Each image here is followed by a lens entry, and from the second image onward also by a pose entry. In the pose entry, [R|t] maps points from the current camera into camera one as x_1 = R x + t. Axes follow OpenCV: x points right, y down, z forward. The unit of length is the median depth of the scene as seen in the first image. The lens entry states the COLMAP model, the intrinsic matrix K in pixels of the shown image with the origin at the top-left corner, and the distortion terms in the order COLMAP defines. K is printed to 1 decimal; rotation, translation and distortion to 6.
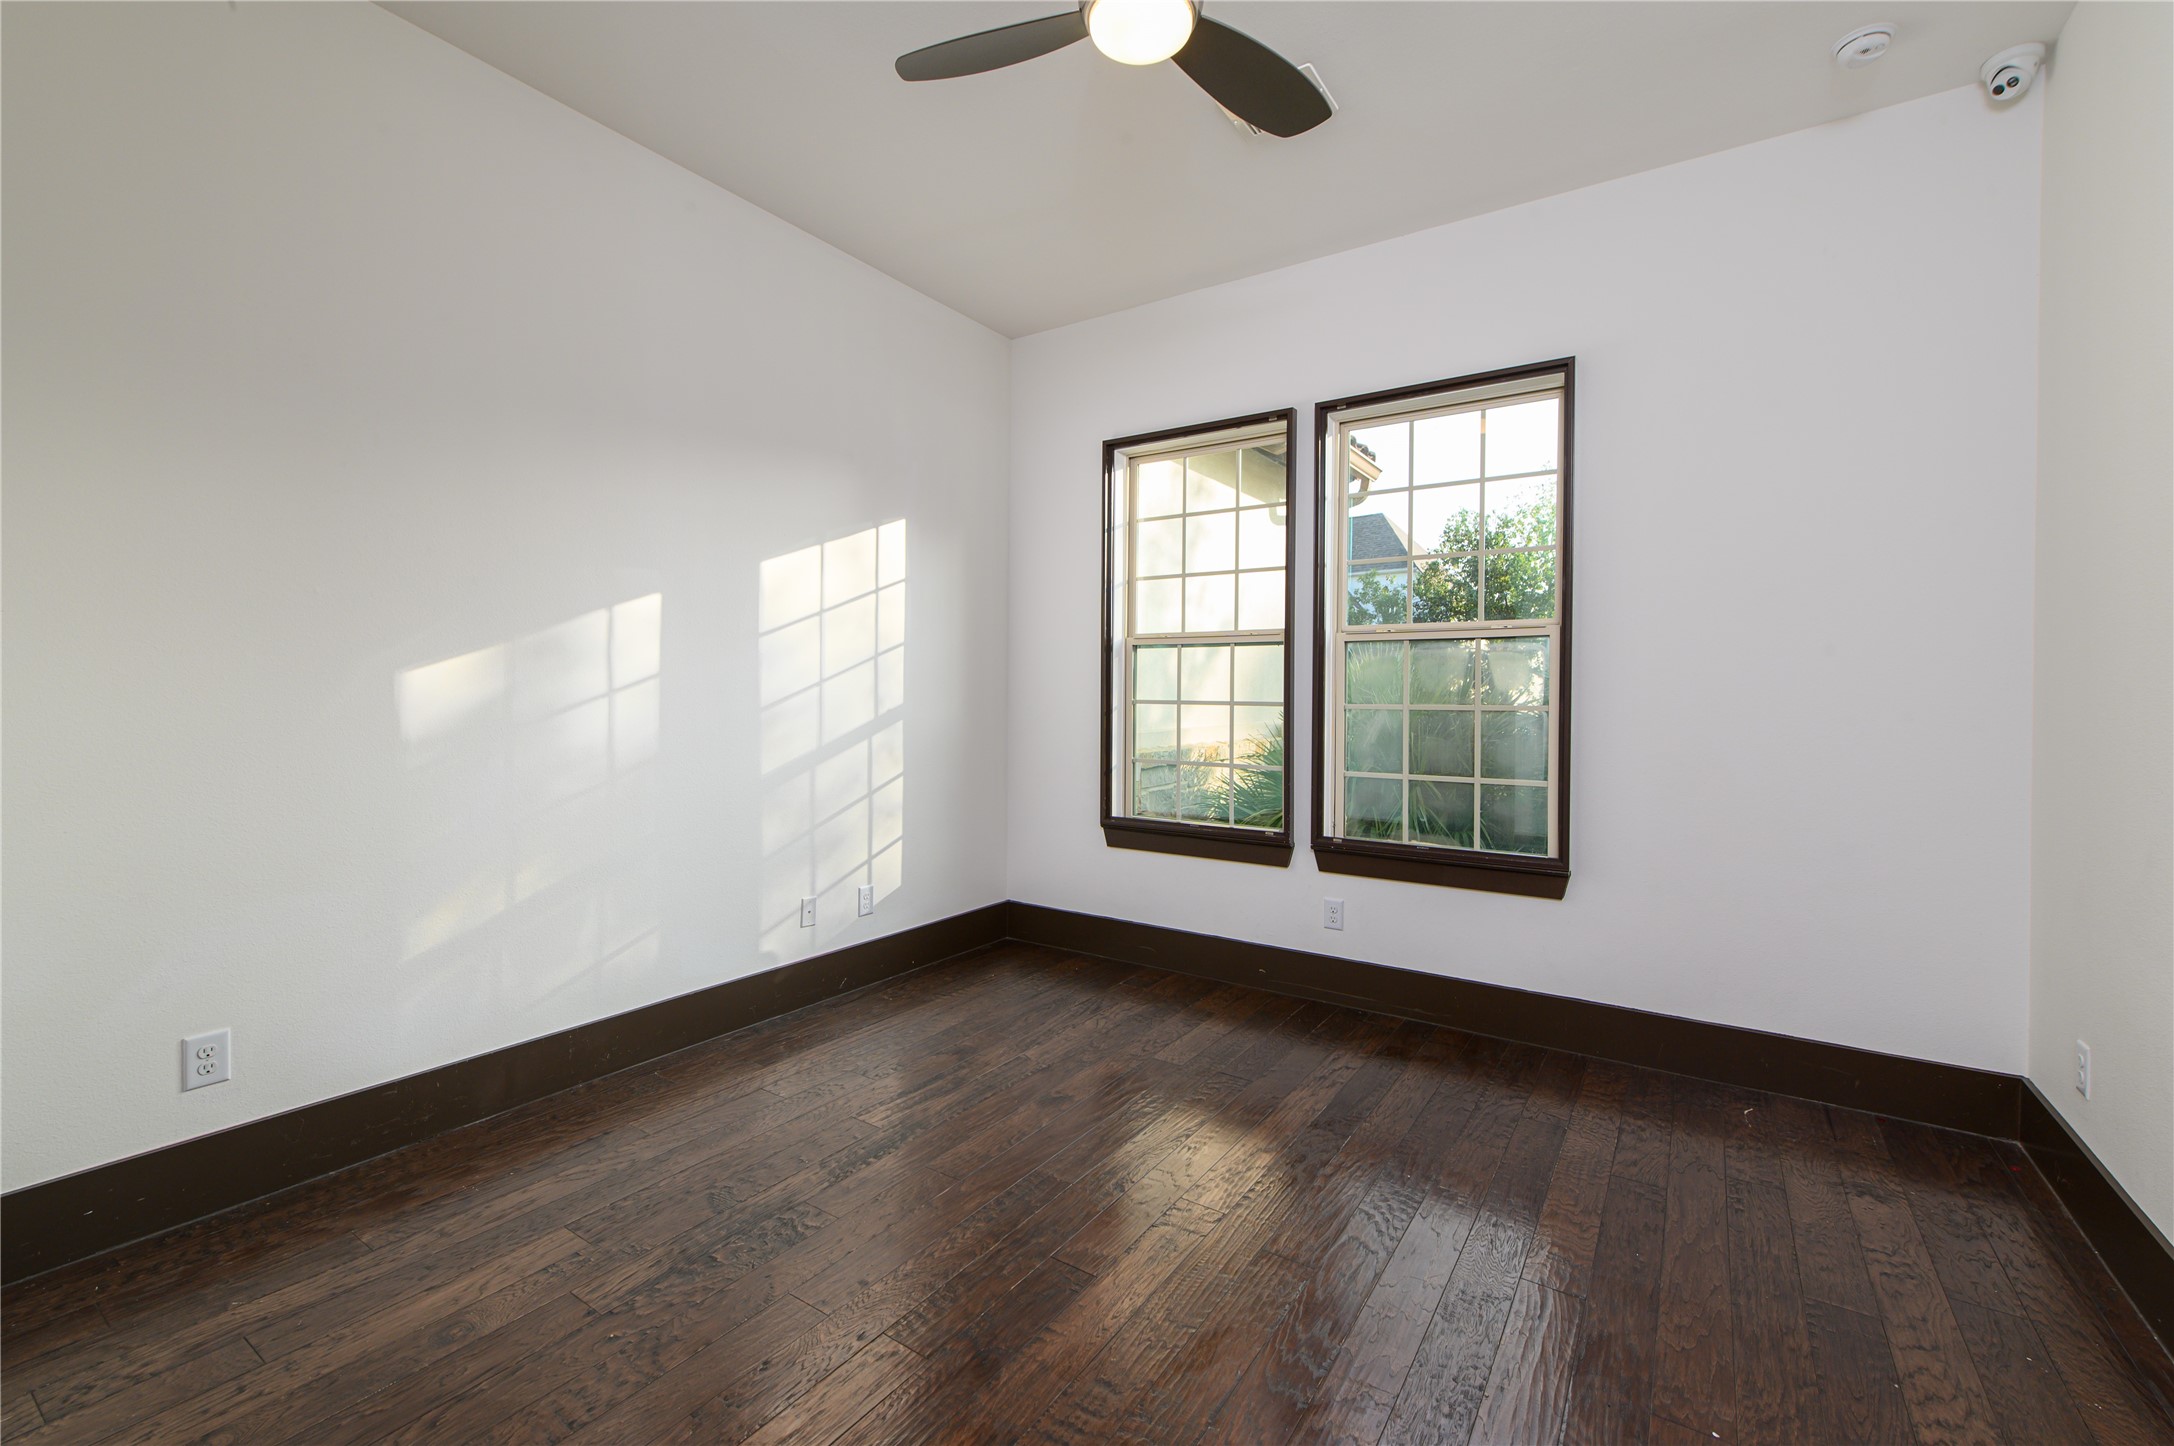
lens RADIAL K [[897.5, 0, 1089.6], [0, 897.5, 691.8], [0, 0, 1]] dist [-0.000062, -0.000102]
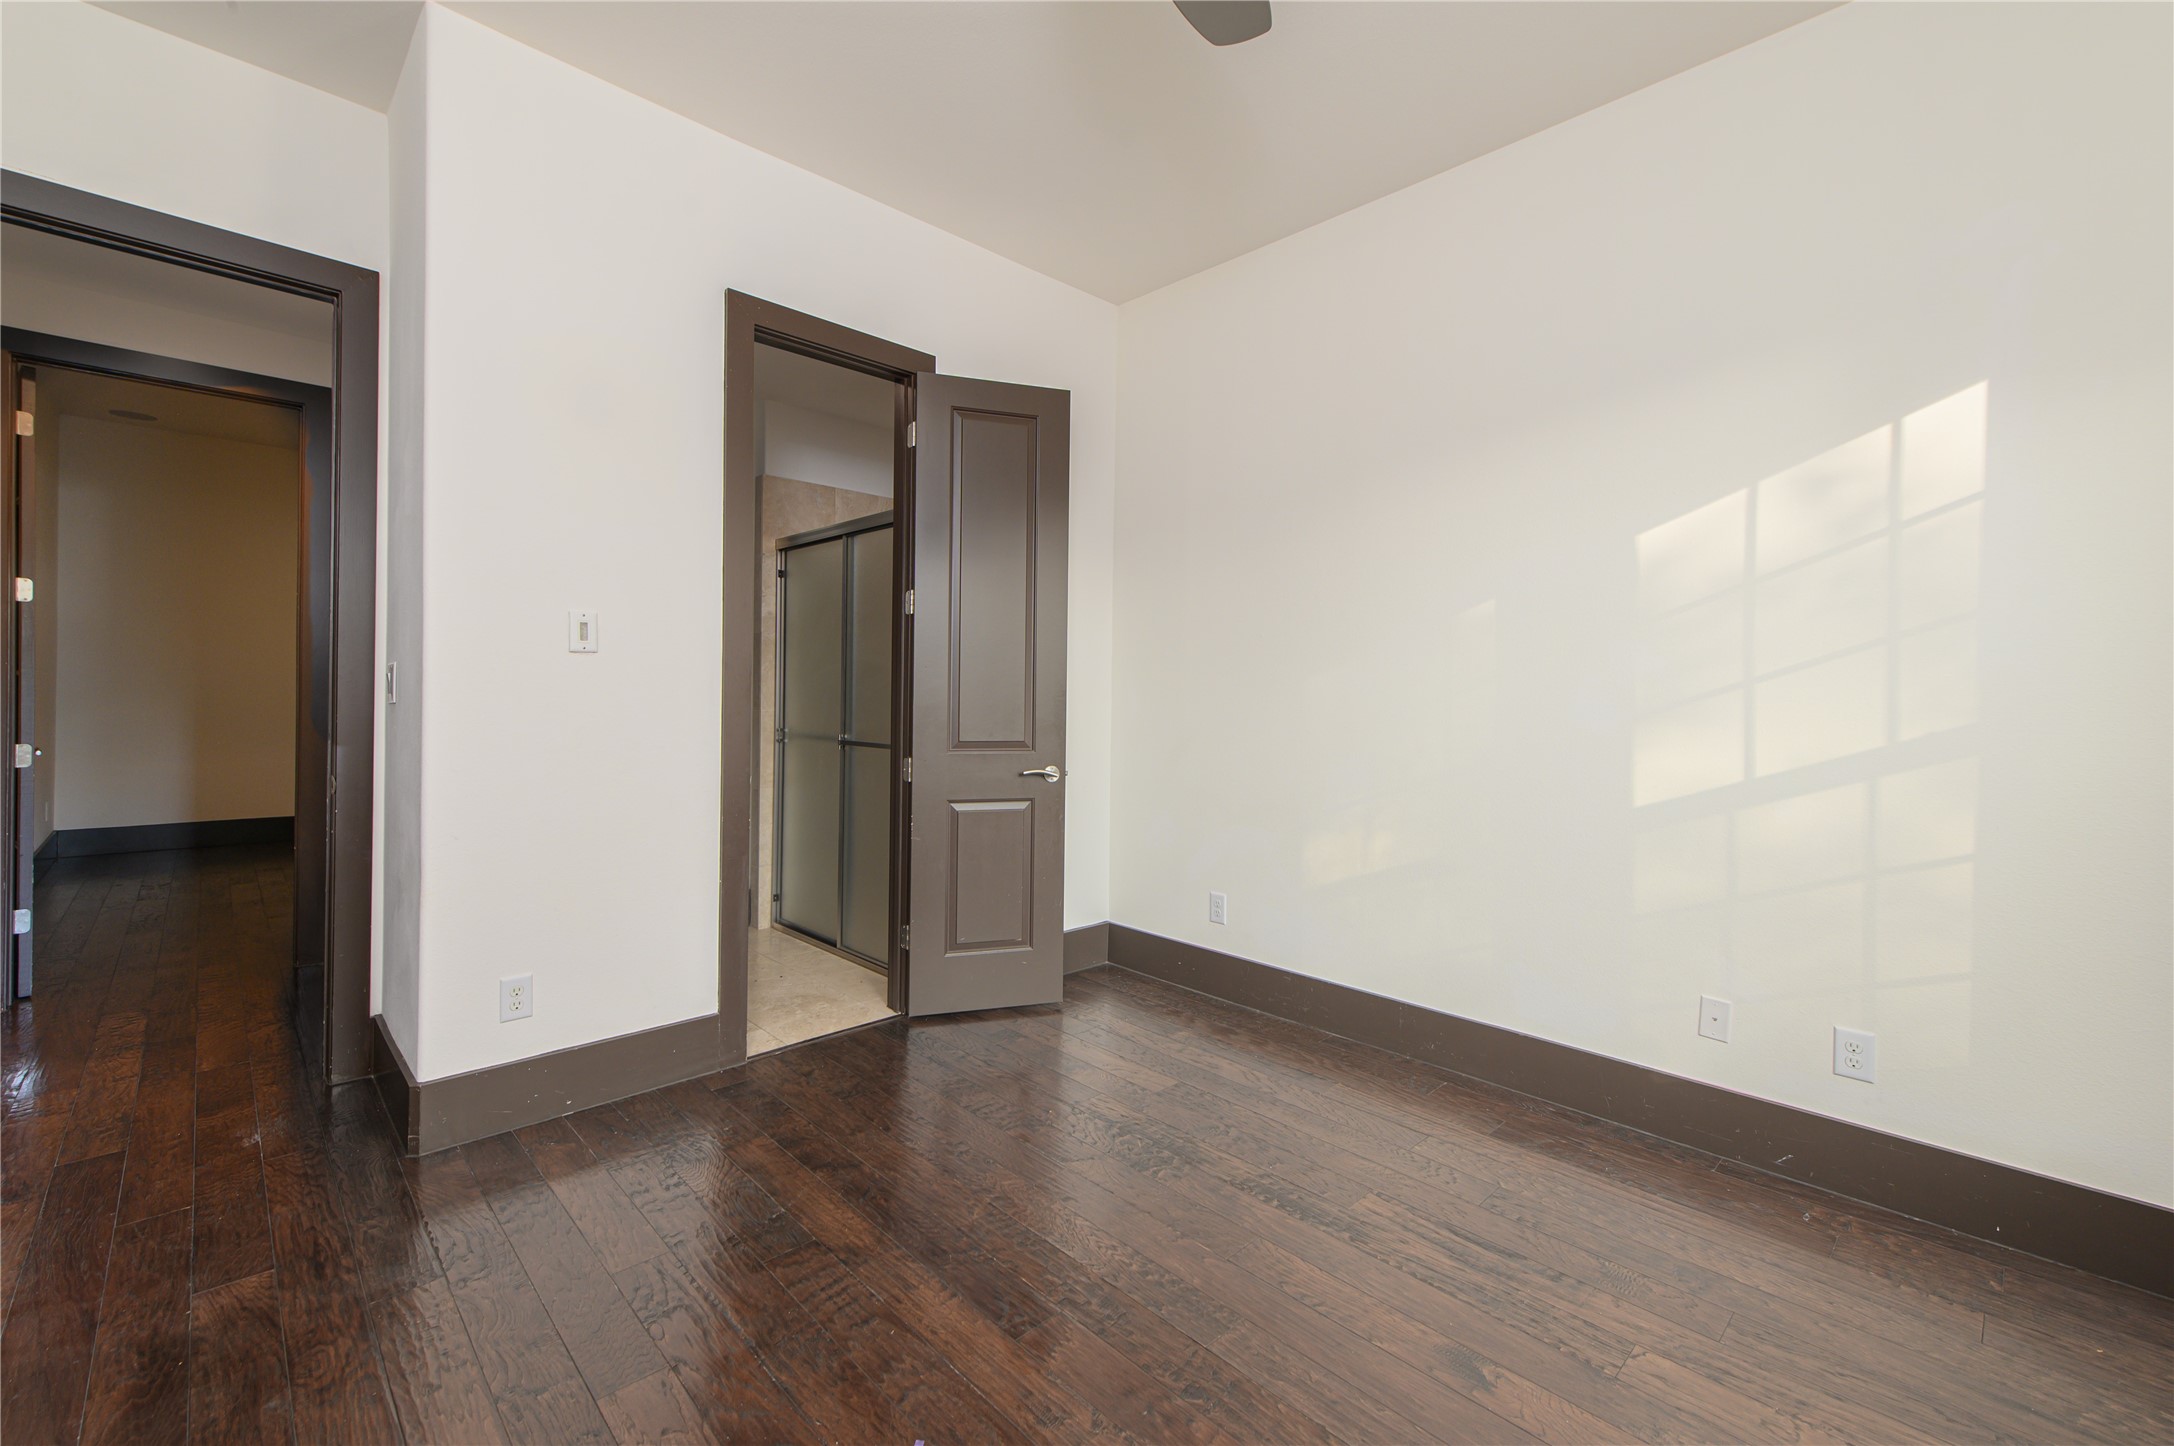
lens RADIAL K [[897.5, 0, 1089.6], [0, 897.5, 691.8], [0, 0, 1]] dist [-0.000062, -0.000102]
pose [[-0.199925, -0.007770, -0.979780, 0.633479], [-0.012244, 0.999910, -0.005431, 0.000995], [0.979735, 0.010911, -0.200002, 0.888216]]
